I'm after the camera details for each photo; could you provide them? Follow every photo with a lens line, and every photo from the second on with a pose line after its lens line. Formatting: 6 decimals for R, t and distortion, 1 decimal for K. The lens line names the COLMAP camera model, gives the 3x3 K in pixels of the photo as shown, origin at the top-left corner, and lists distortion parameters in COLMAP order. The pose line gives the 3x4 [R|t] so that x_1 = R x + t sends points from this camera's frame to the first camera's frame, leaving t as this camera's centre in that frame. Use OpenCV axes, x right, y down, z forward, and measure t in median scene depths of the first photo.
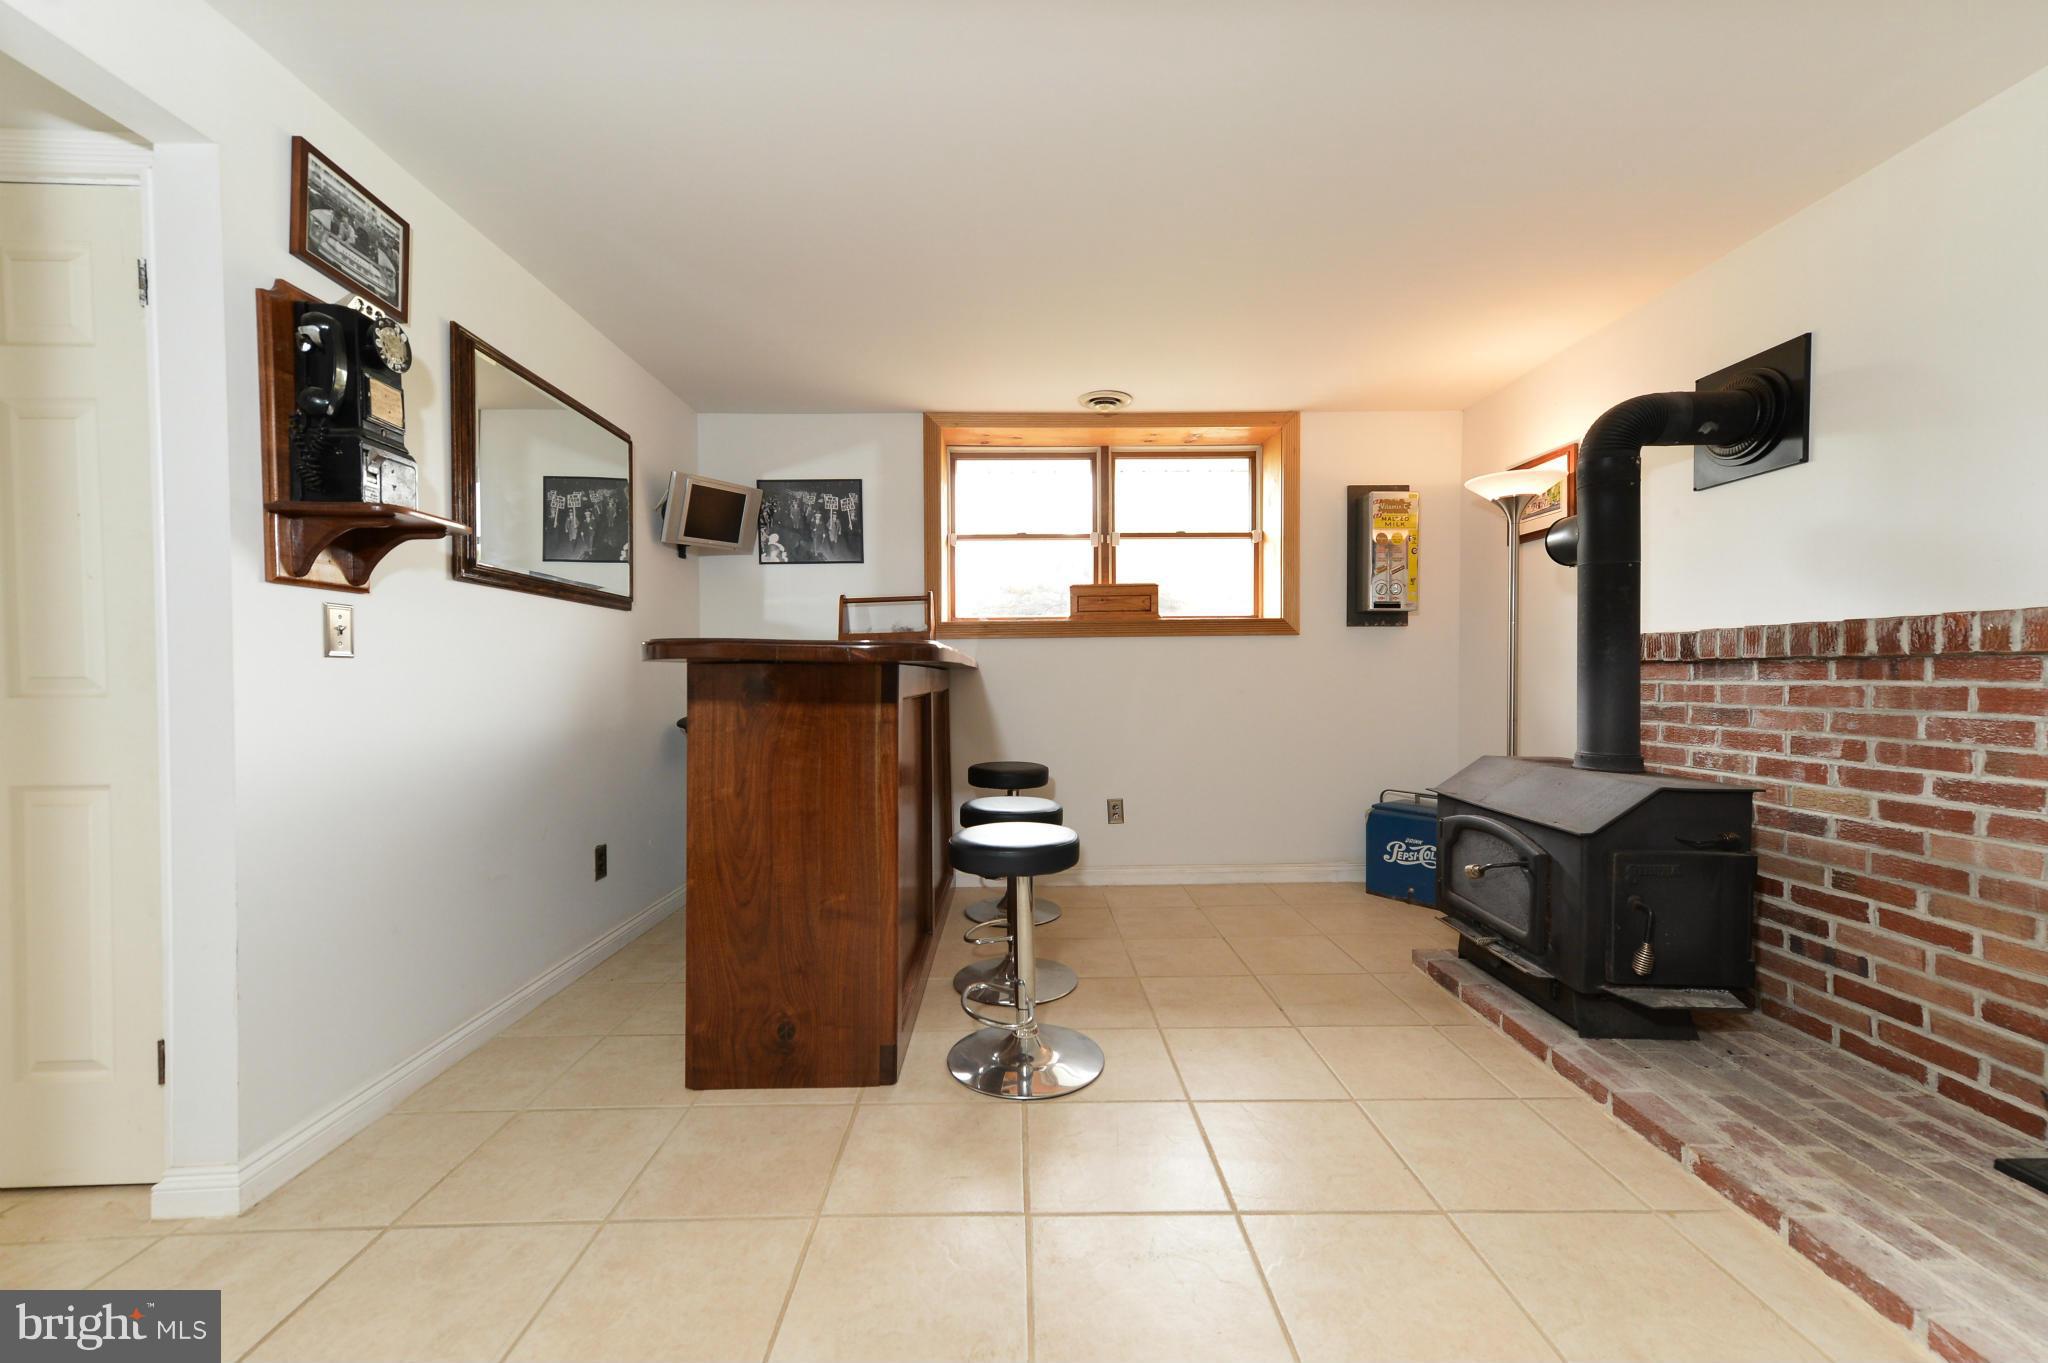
lens RADIAL K [[795.6, 0, 1025.2], [0, 795.6, 689.6], [0, 0, 1]] dist [0.002448, 0.000263]
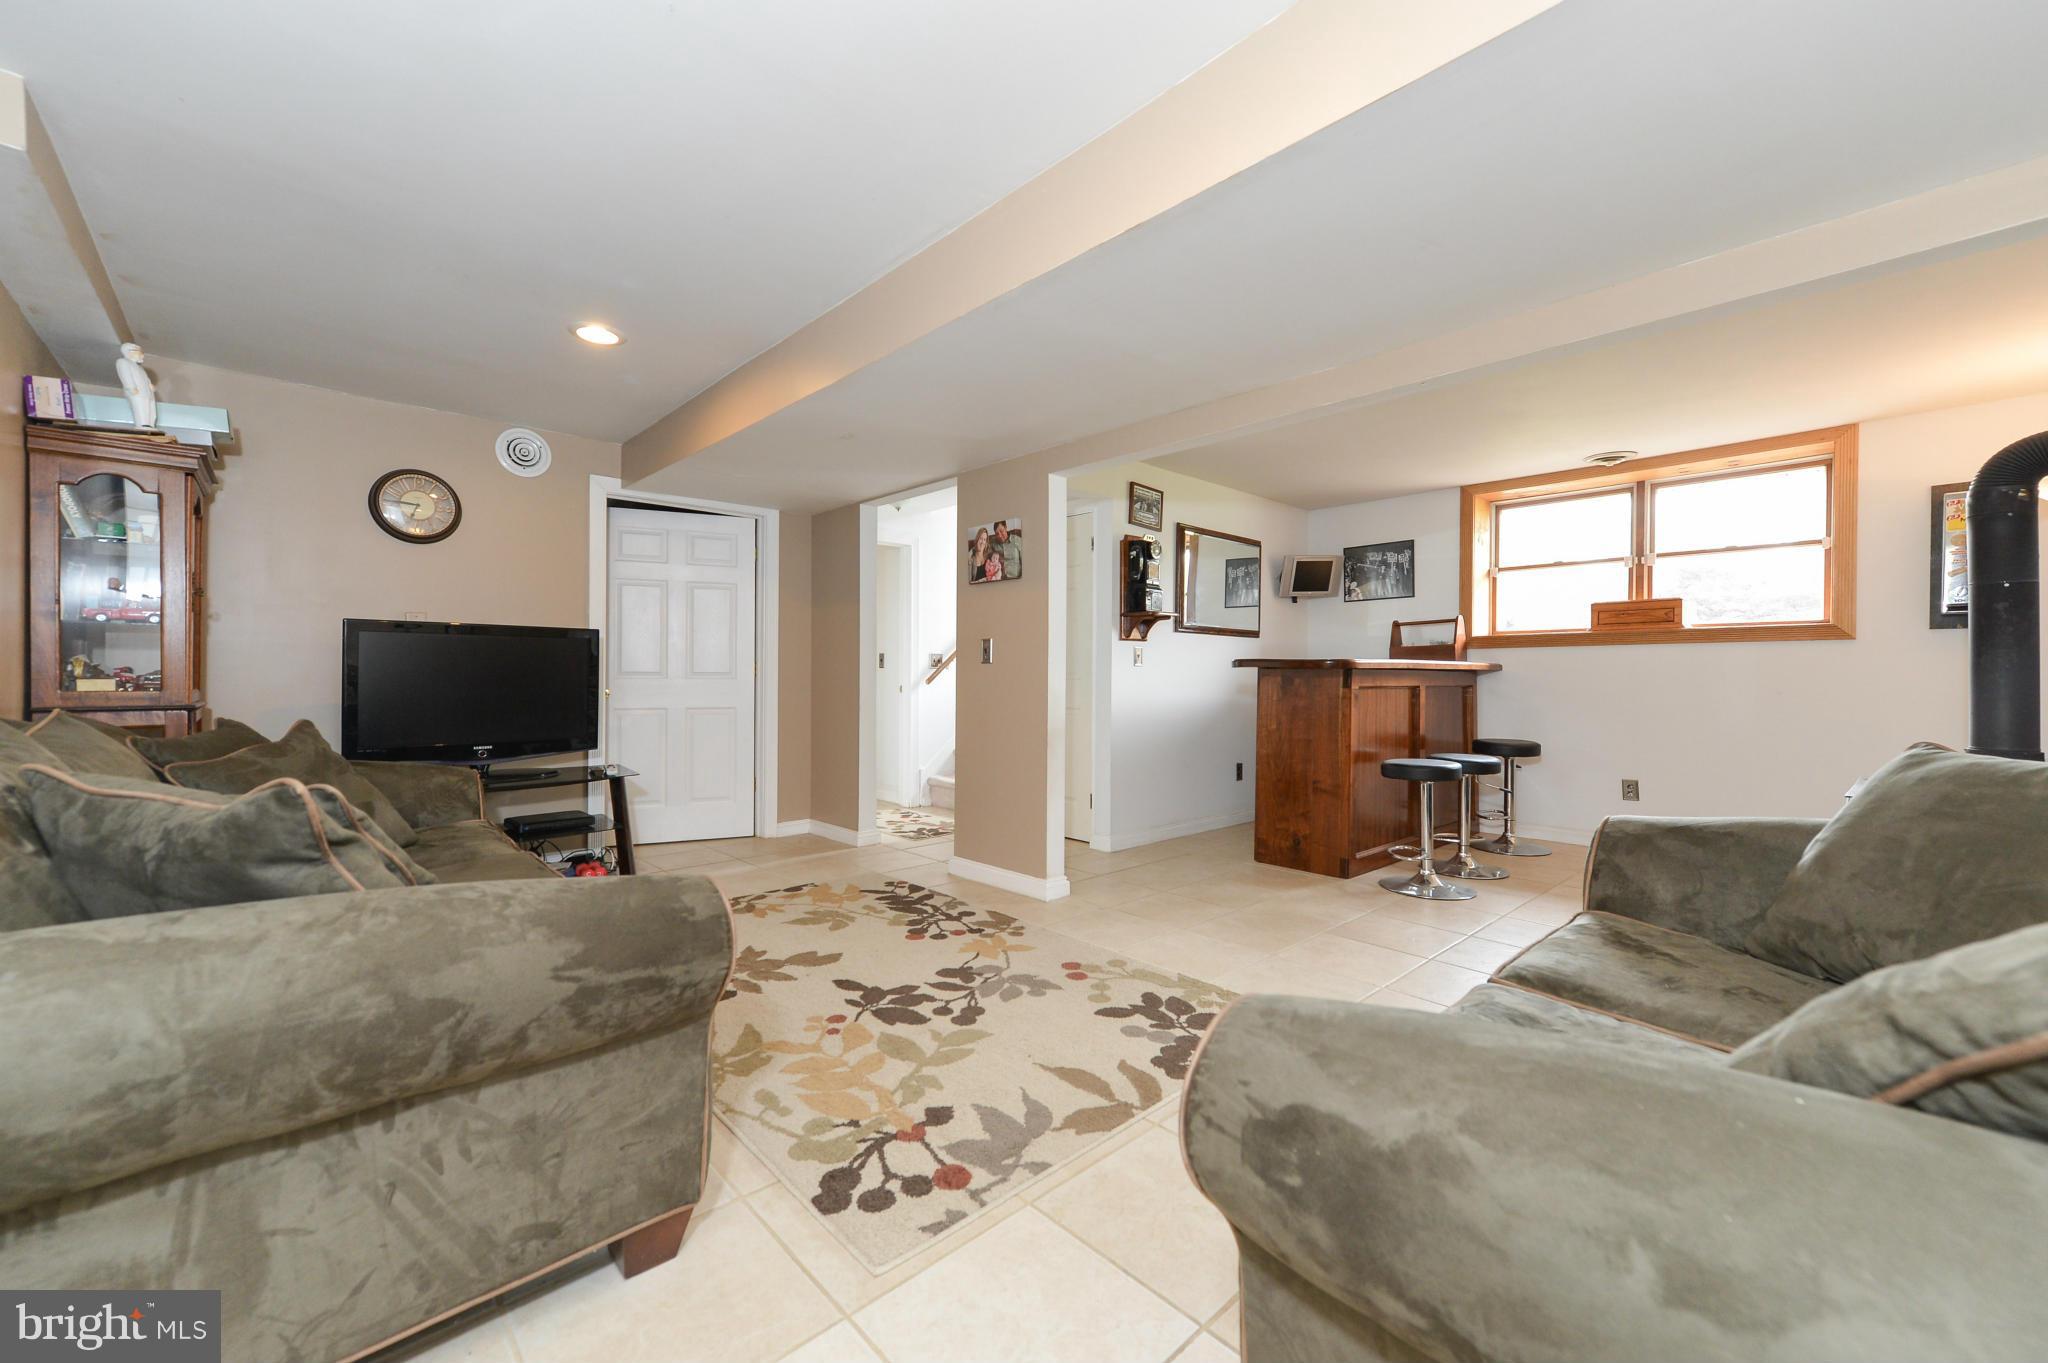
lens RADIAL K [[805.7, 0, 1024.0], [0, 805.7, 681.5], [0, 0, 1]] dist [0.000407, 0.000039]
pose [[0.670030, 0.015270, -0.742177, 0.457225], [-0.021261, 0.999773, 0.001376, 0.007946], [0.742030, 0.014858, 0.670202, -0.562769]]
